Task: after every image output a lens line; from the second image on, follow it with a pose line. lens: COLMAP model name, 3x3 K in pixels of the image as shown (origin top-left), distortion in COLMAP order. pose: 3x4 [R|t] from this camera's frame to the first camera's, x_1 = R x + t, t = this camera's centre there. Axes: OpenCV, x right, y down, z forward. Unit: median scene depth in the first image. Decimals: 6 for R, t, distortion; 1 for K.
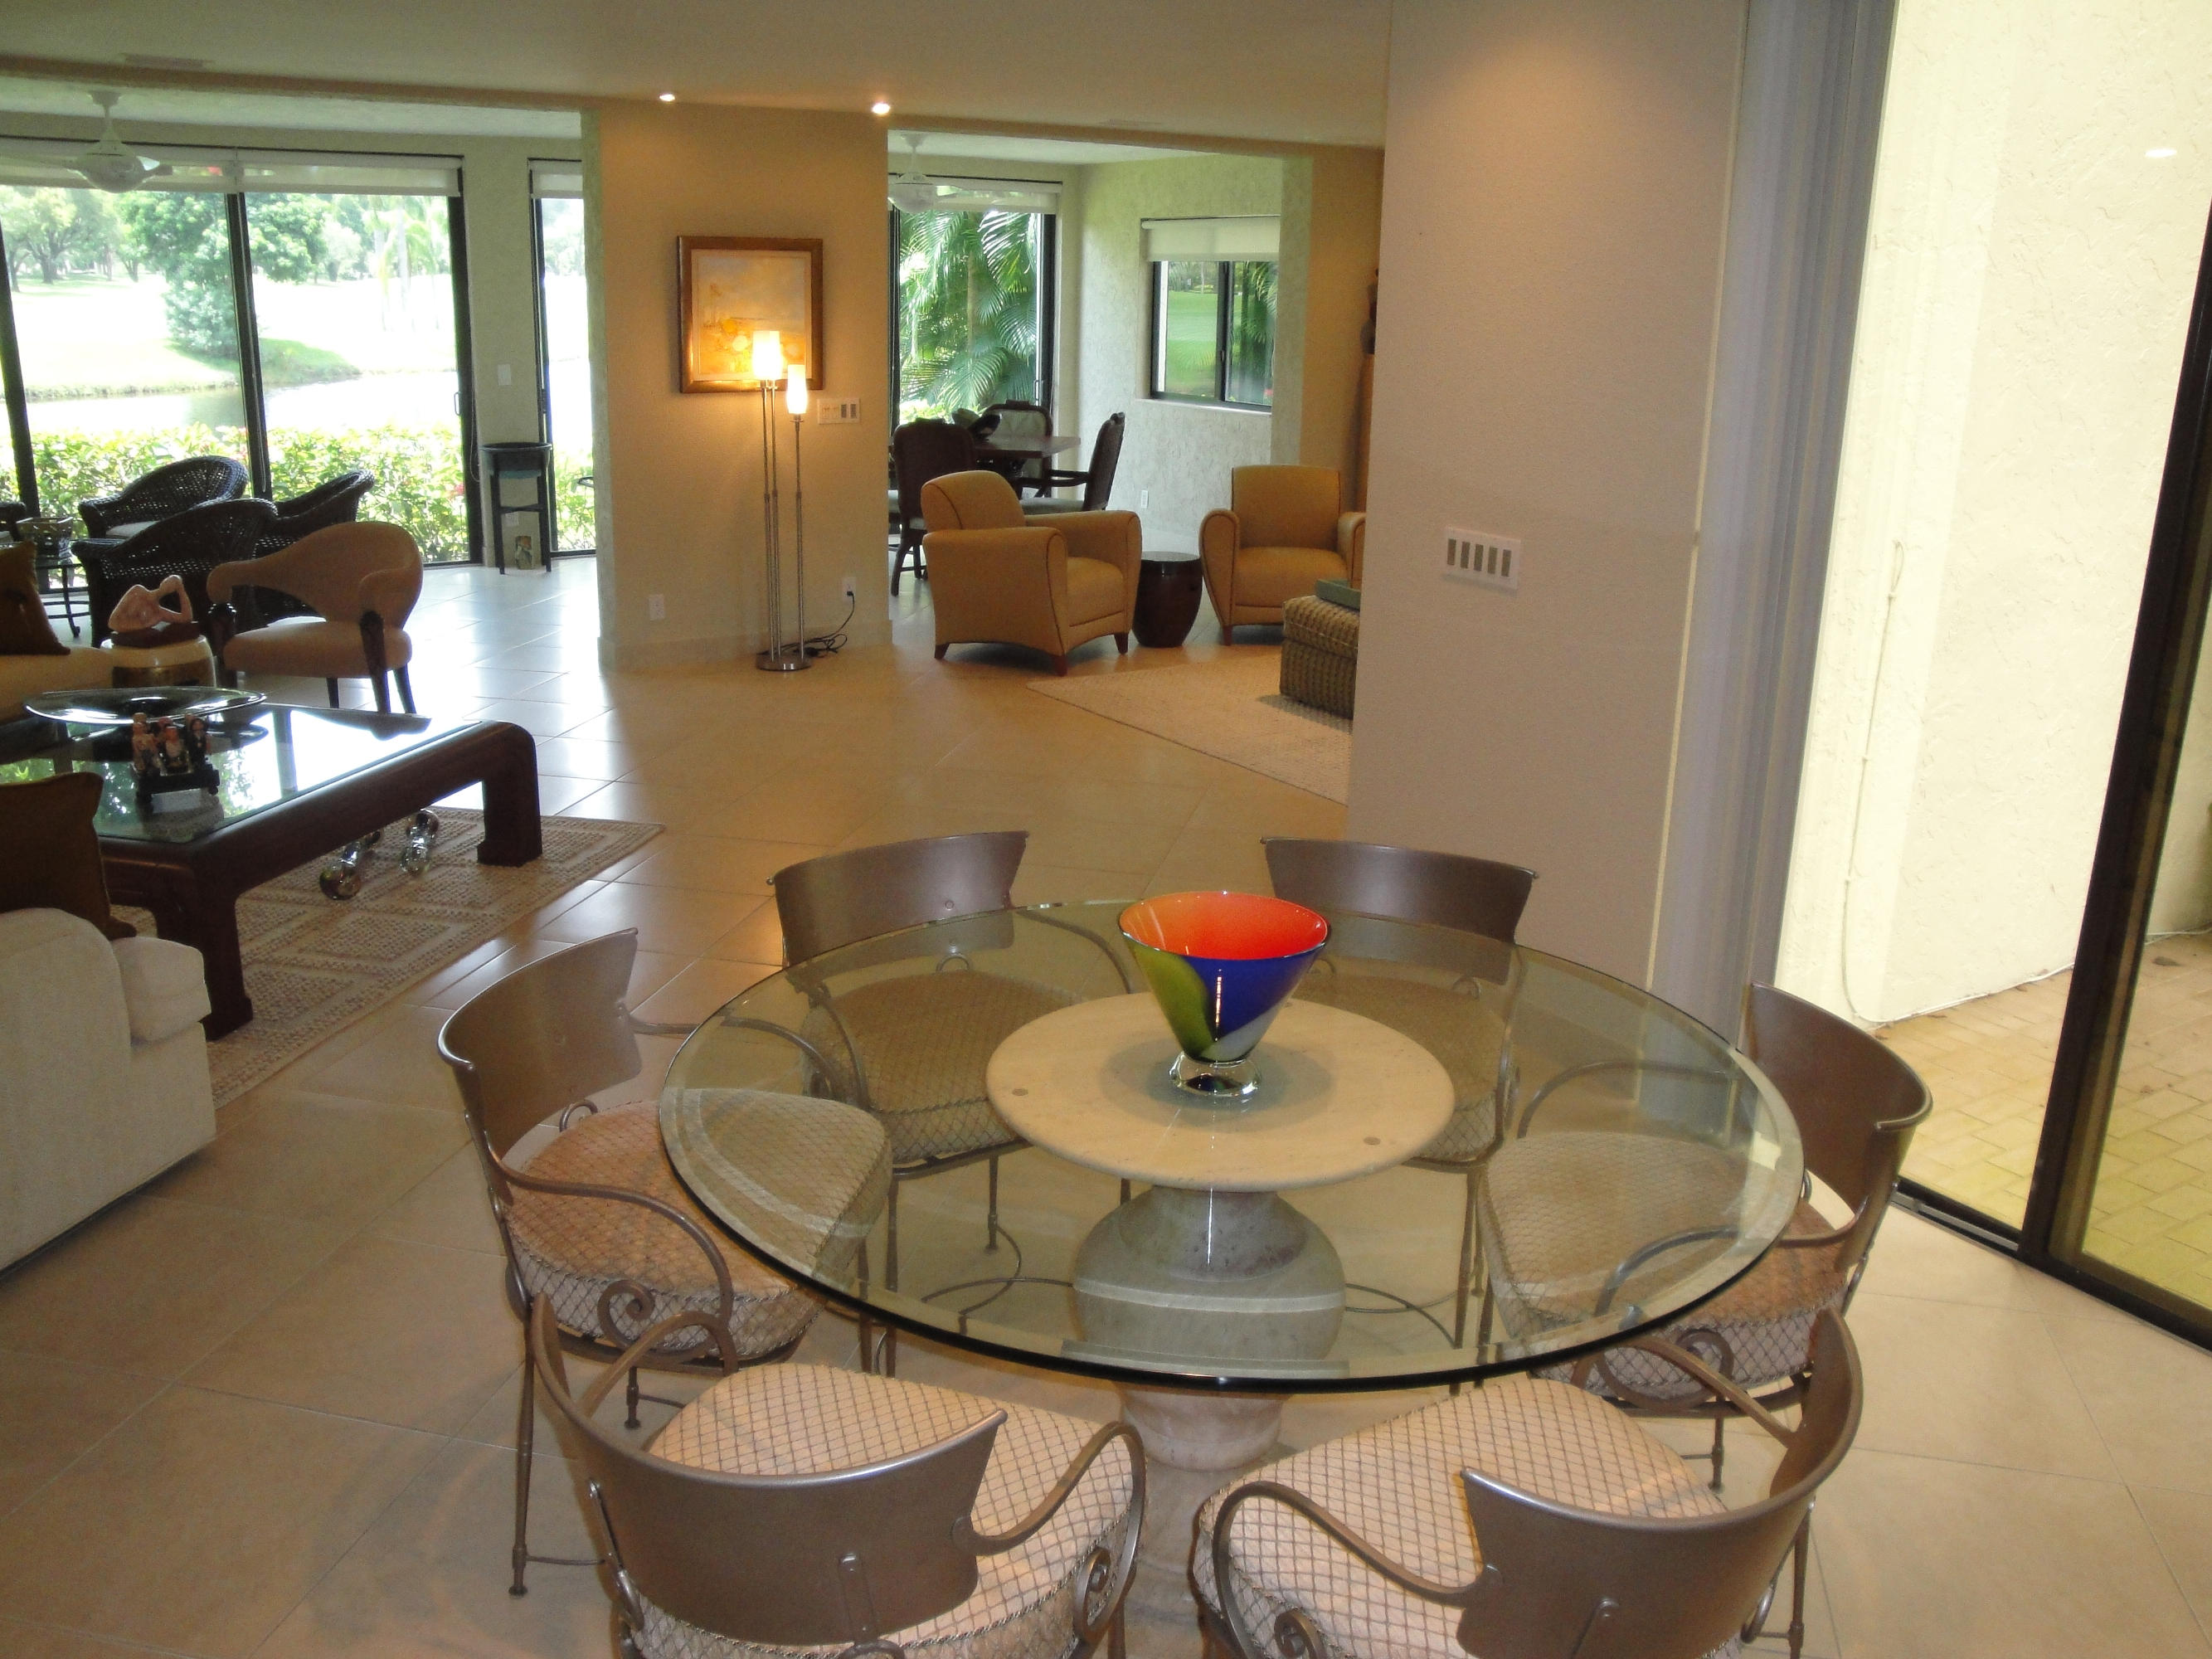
lens RADIAL K [[1820.3, 0, 1135.5], [0, 1820.3, 823.3], [0, 0, 1]] dist [-0.162558, 0.135346]
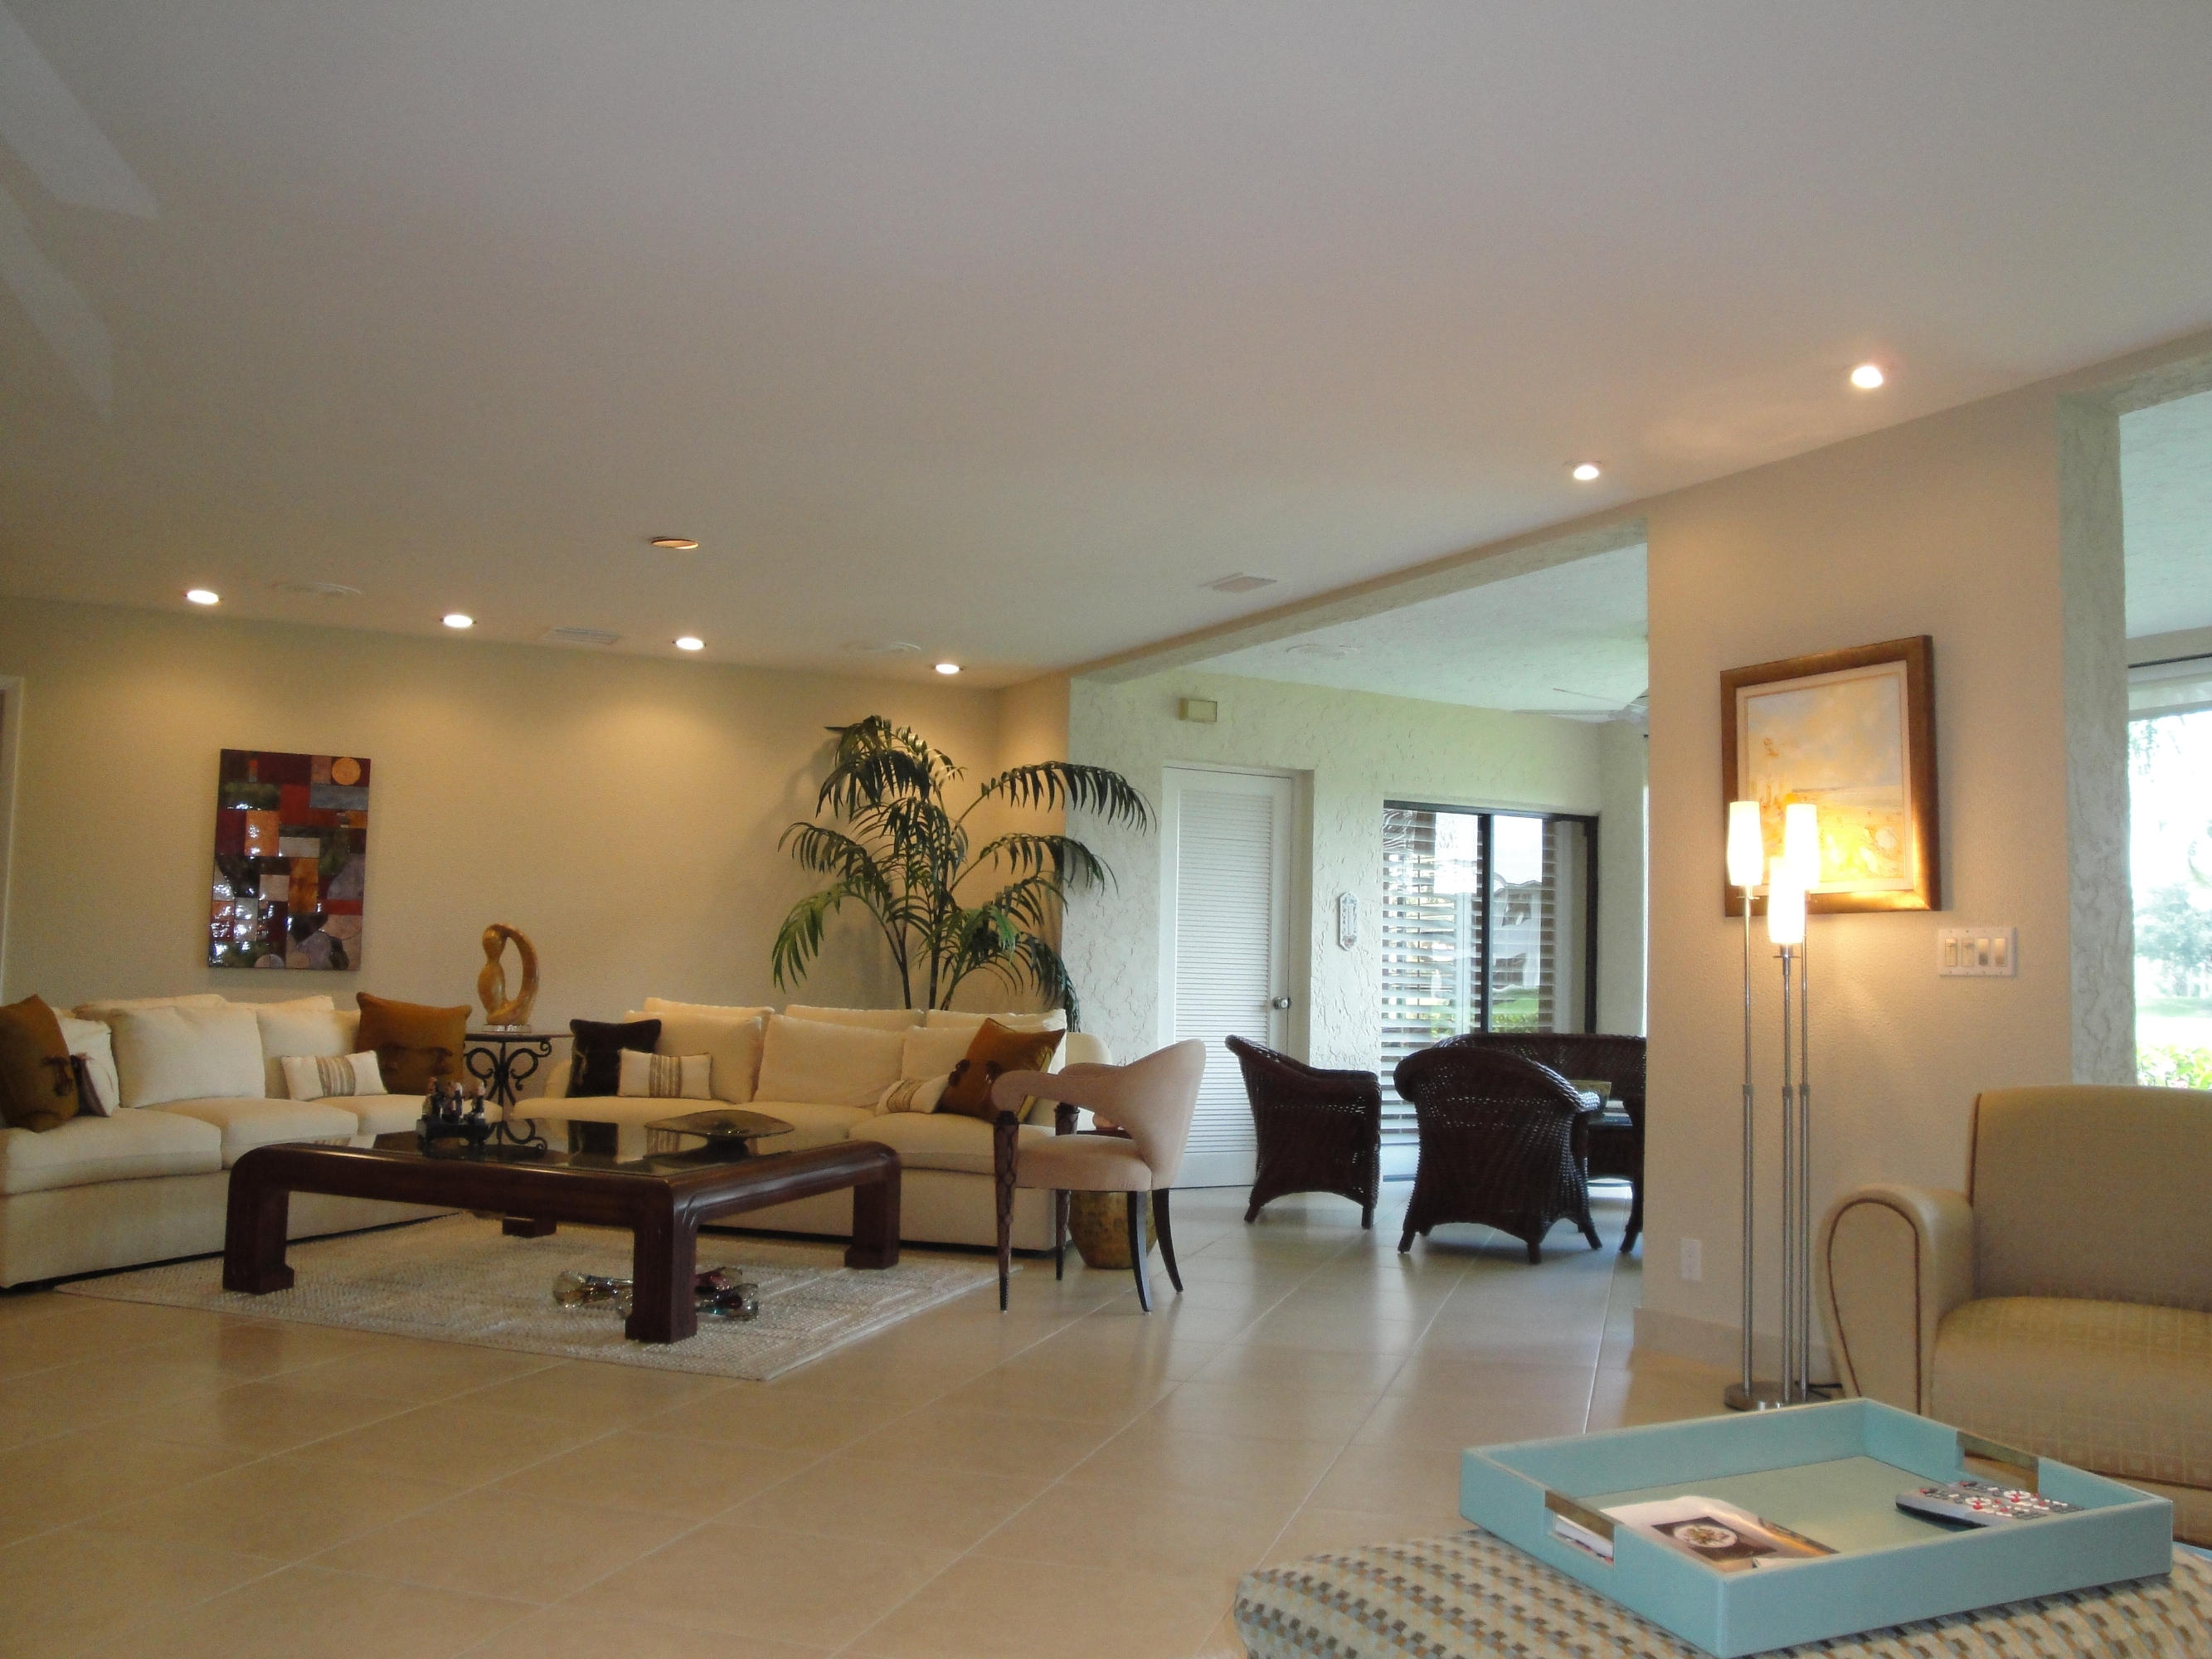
lens RADIAL K [[1801.1, 0, 1123.4], [0, 1801.1, 823.2], [0, 0, 1]] dist [-0.145787, 0.107153]
pose [[-0.086303, -0.114575, -0.989659, 0.330863], [-0.310675, 0.946926, -0.082535, -0.137419], [0.946590, 0.300339, -0.117318, 0.763057]]
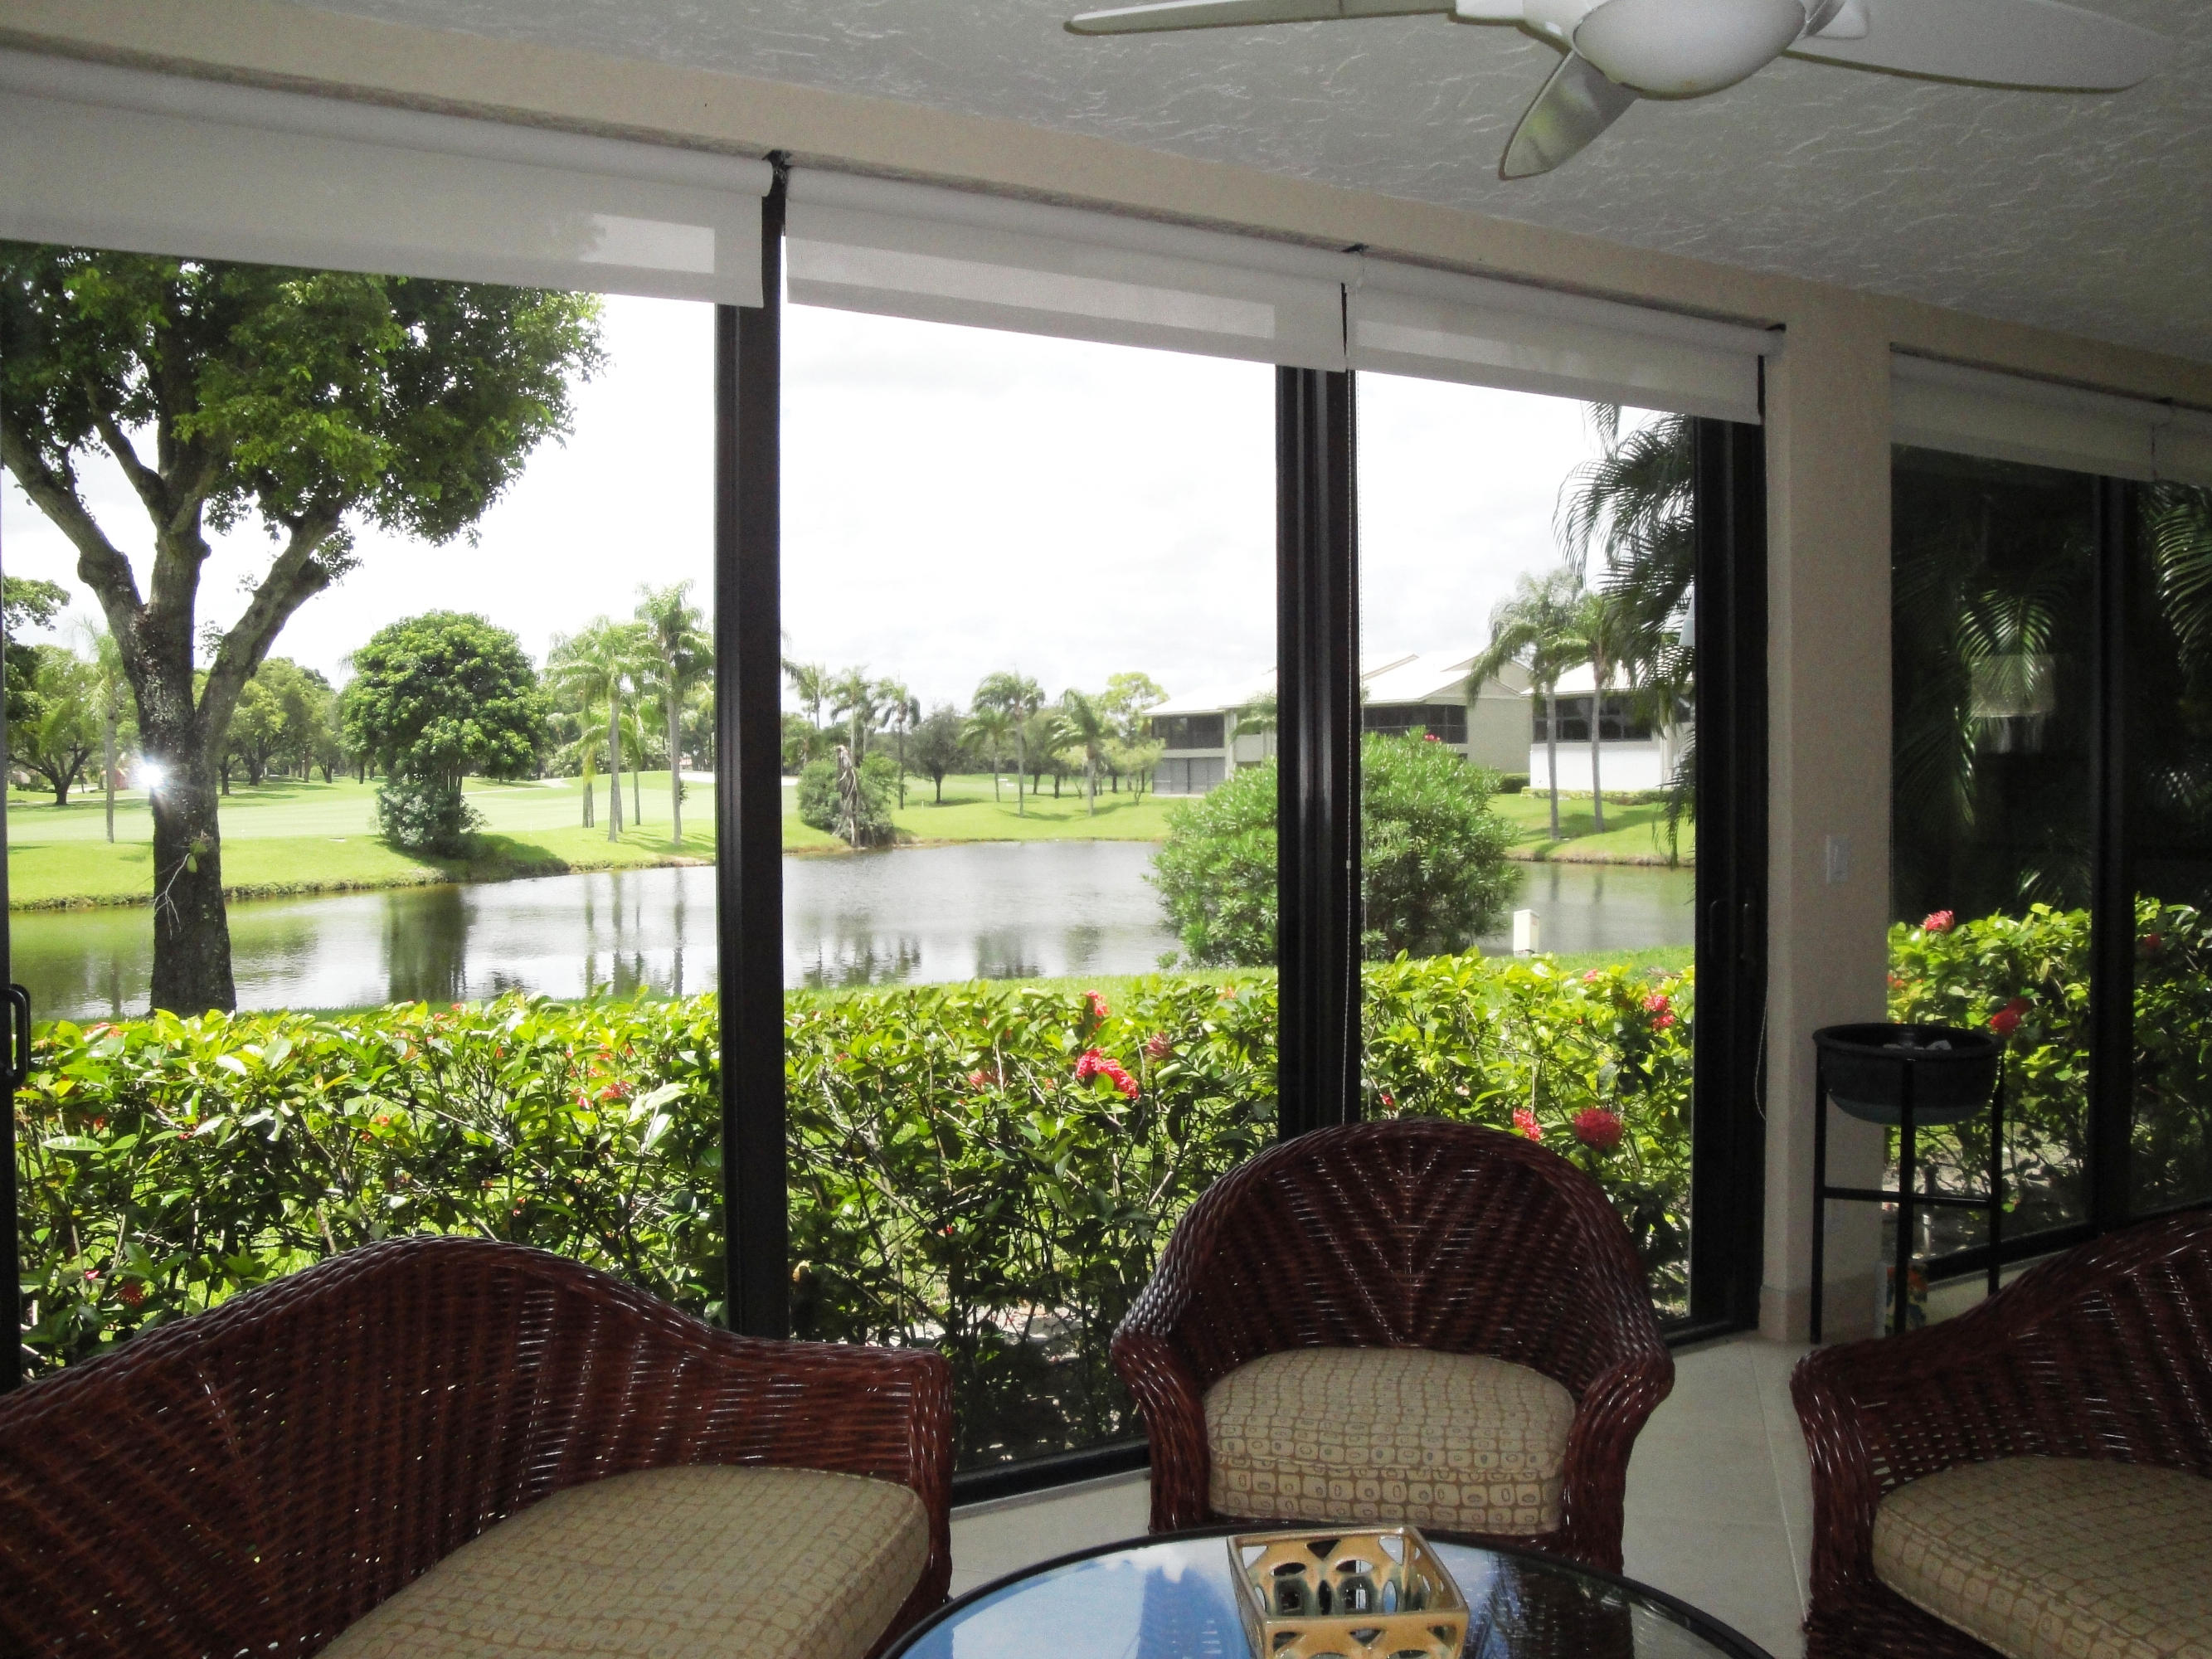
lens RADIAL K [[1822.4, 0, 1118.0], [0, 1822.4, 830.3], [0, 0, 1]] dist [-0.161759, 0.146852]
pose [[0.996420, -0.028523, -0.079581, -0.578648], [0.006943, 0.965793, -0.259220, -0.185730], [0.084253, 0.257740, 0.962534, 0.711216]]
